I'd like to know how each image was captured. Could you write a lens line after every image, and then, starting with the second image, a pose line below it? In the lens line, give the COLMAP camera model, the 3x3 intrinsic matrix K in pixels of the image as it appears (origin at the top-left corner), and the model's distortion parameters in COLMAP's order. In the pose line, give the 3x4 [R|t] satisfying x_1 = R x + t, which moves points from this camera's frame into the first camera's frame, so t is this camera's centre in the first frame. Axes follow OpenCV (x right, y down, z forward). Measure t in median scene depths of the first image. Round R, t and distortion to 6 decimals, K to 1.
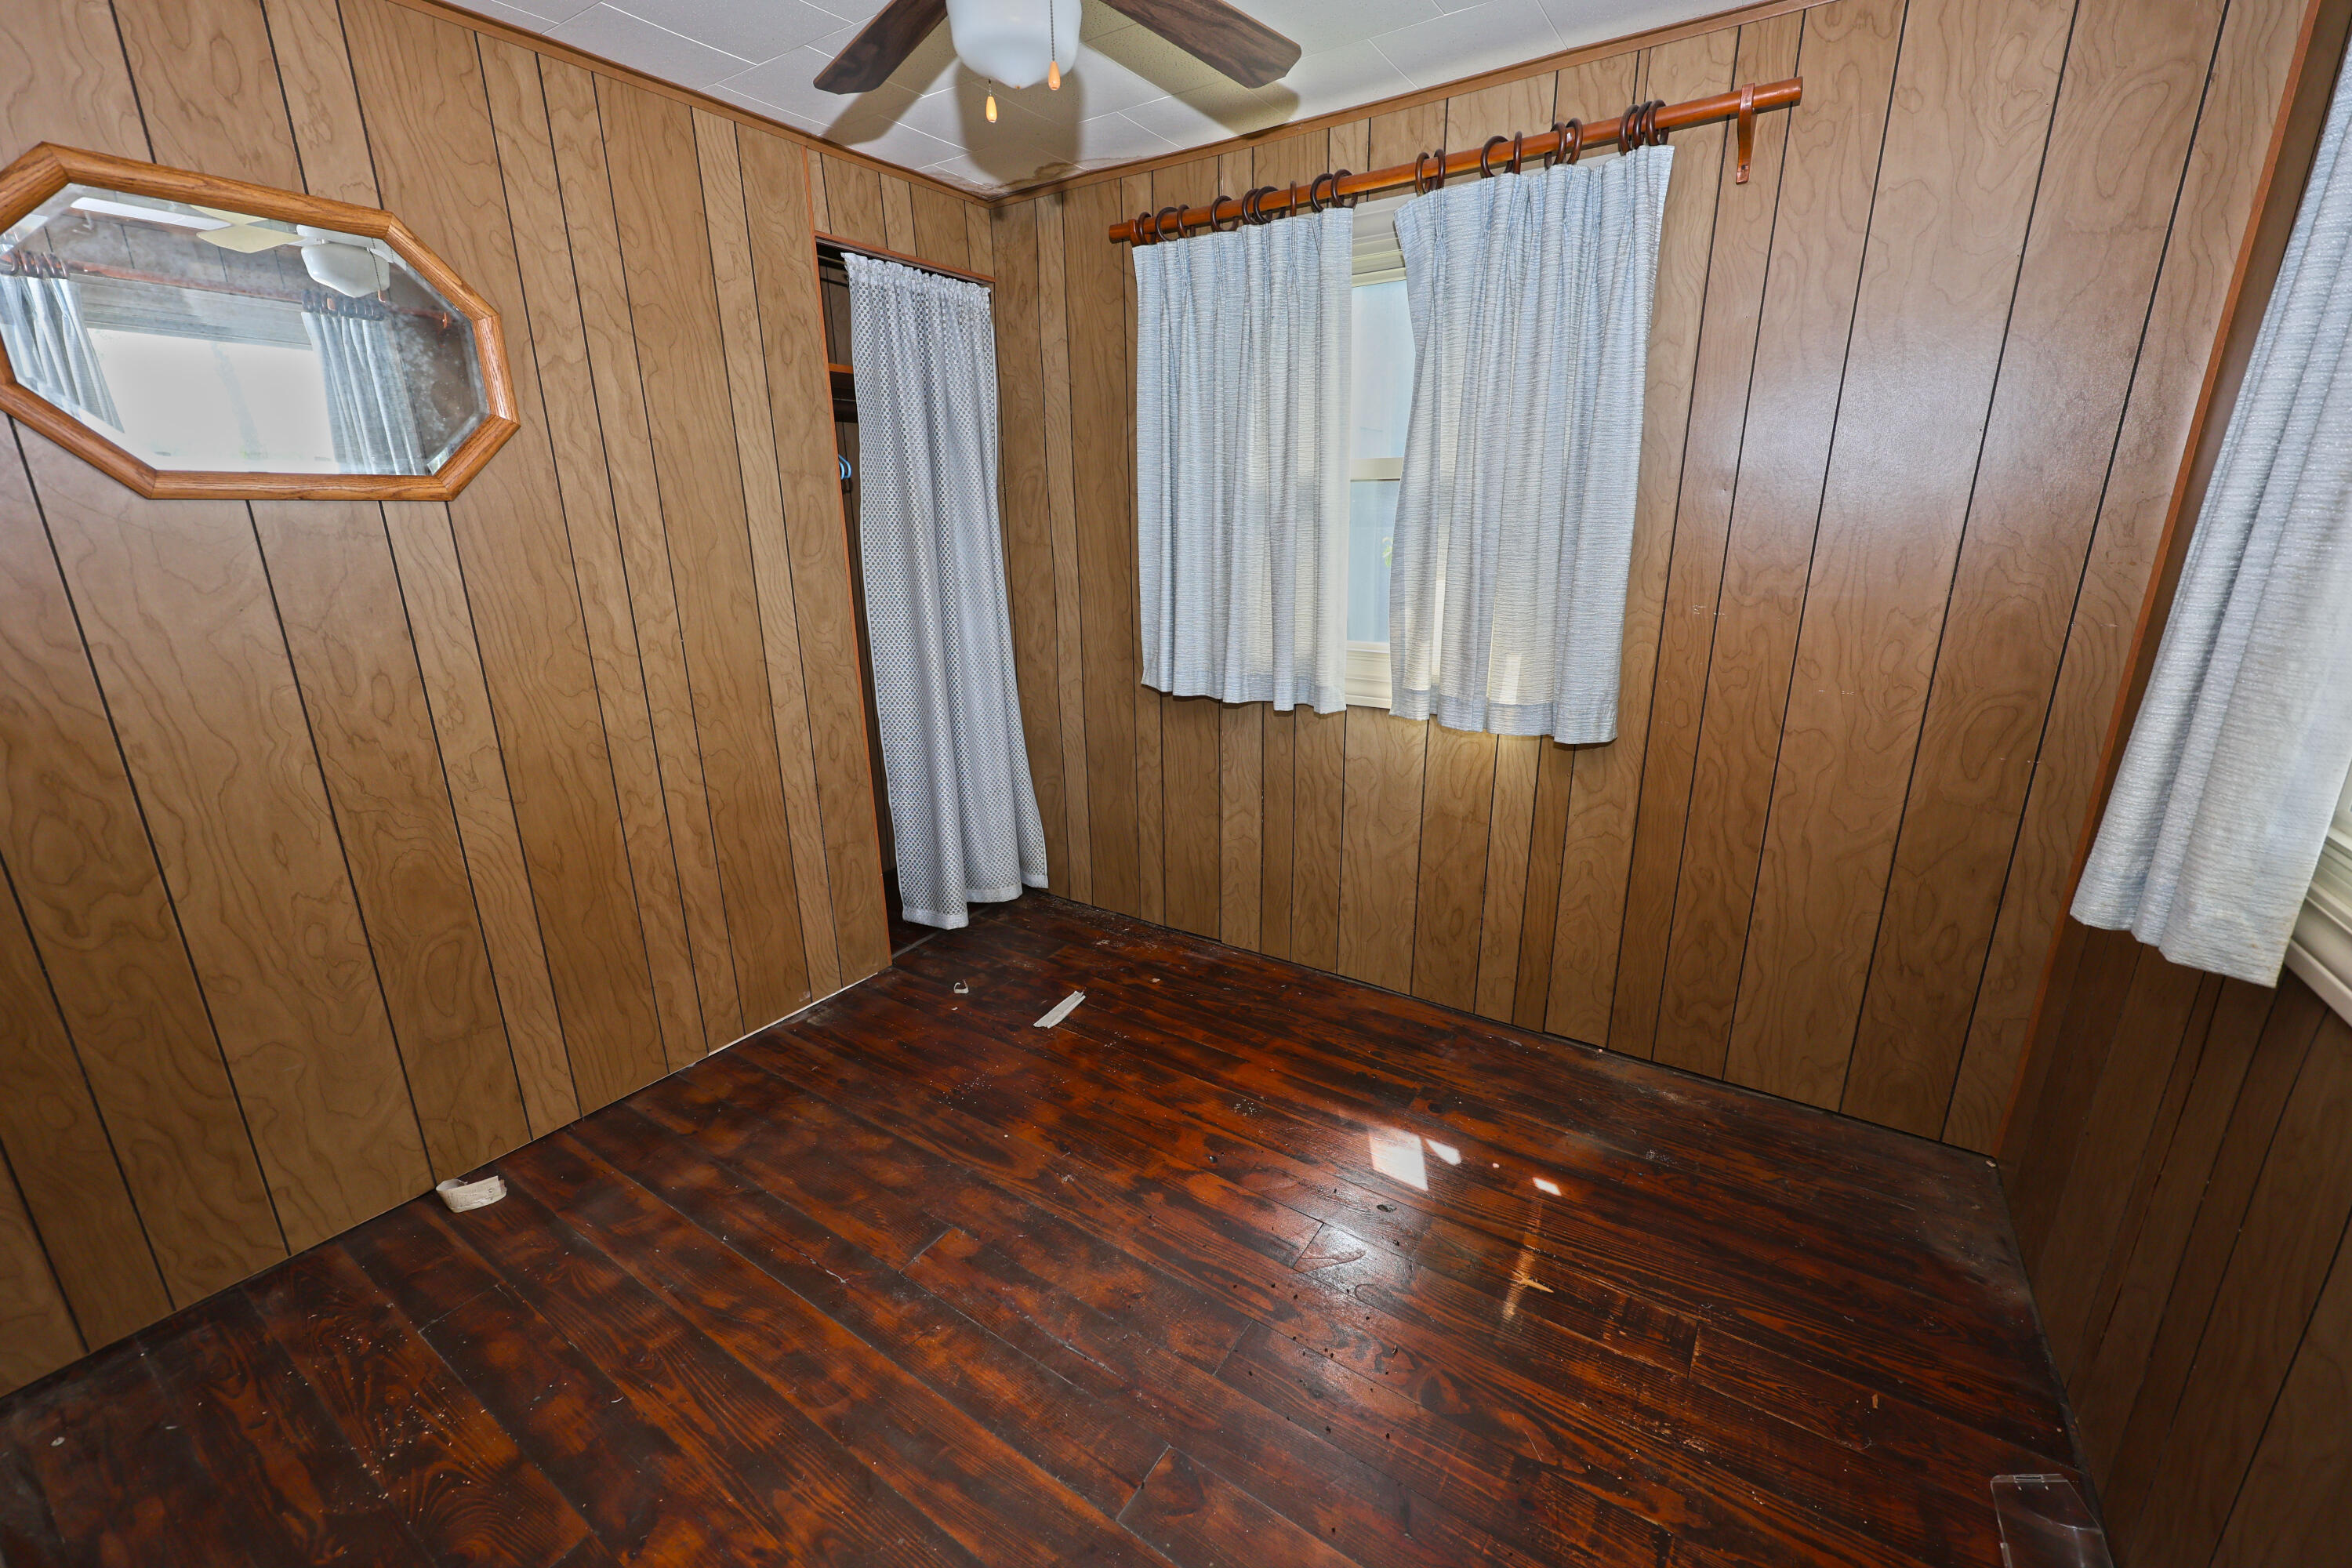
lens RADIAL K [[943.7, 0, 1175.0], [0, 943.7, 781.0], [0, 0, 1]] dist [-0.001486, 0.000095]
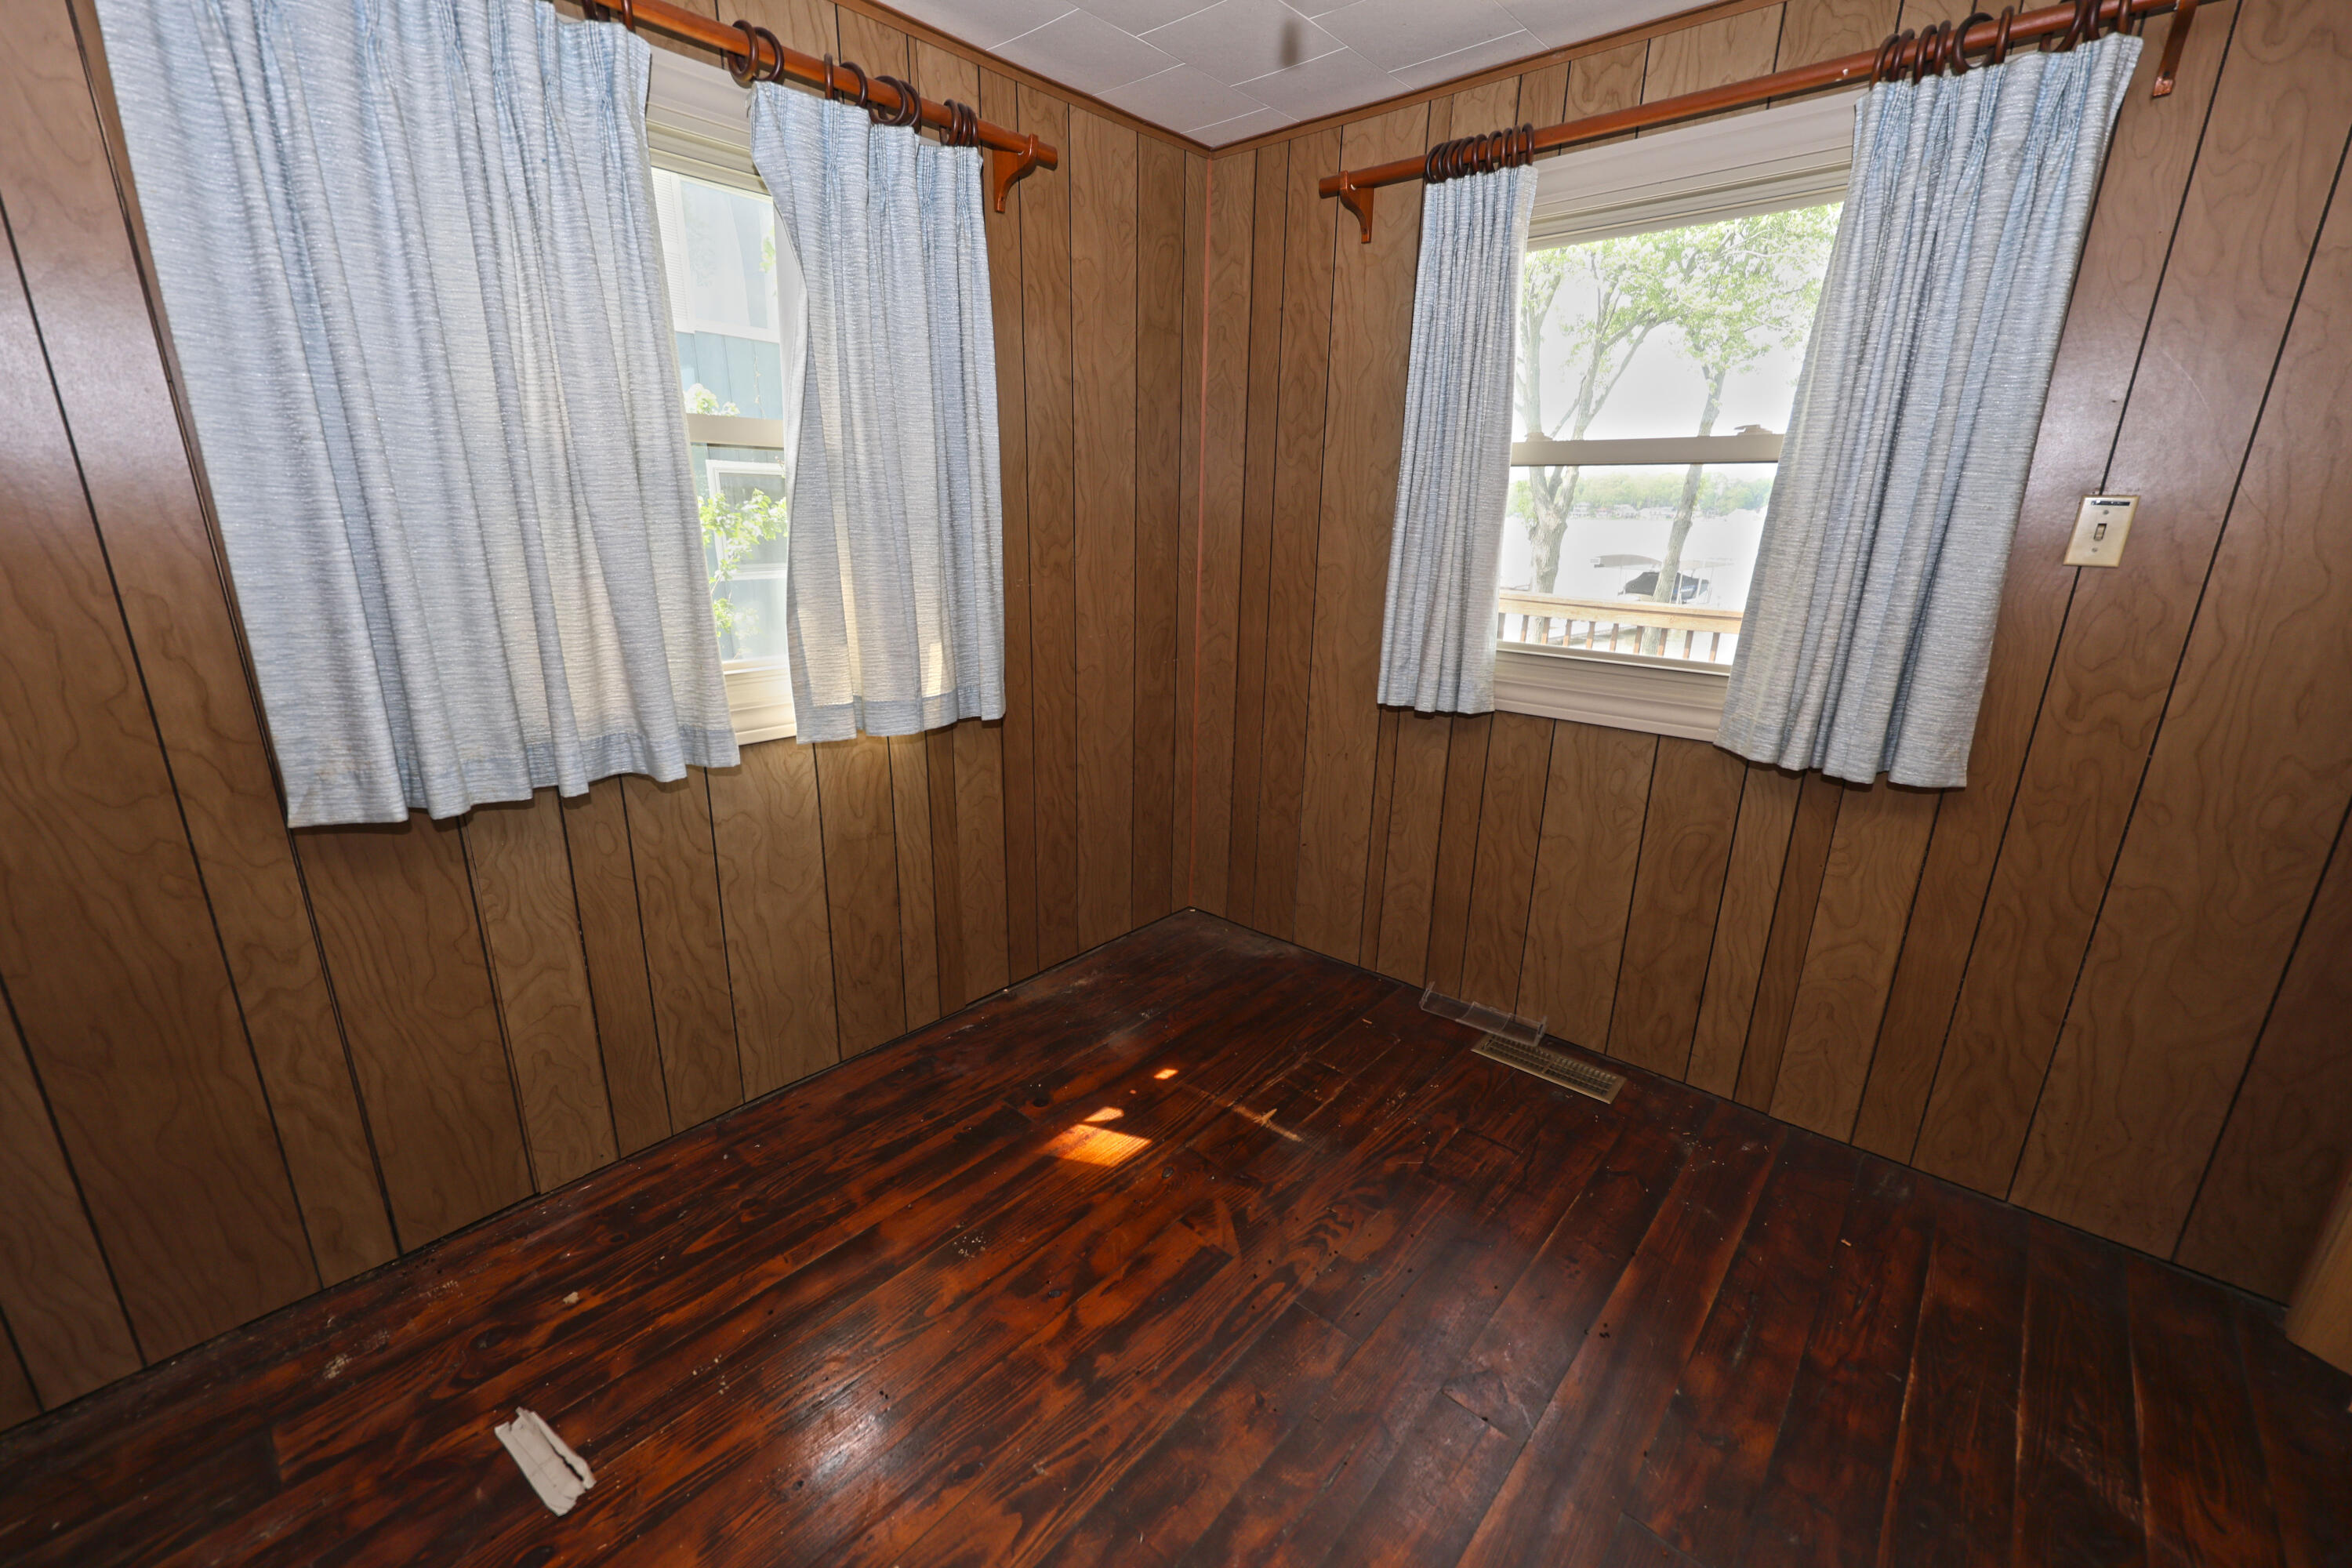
lens RADIAL K [[943.7, 0, 1175.0], [0, 943.7, 781.0], [0, 0, 1]] dist [-0.001486, 0.000095]
pose [[0.137603, -0.267621, 0.953648, -0.510355], [0.252397, 0.940497, 0.227512, -0.145189], [-0.957790, 0.209391, 0.196962, 0.552876]]
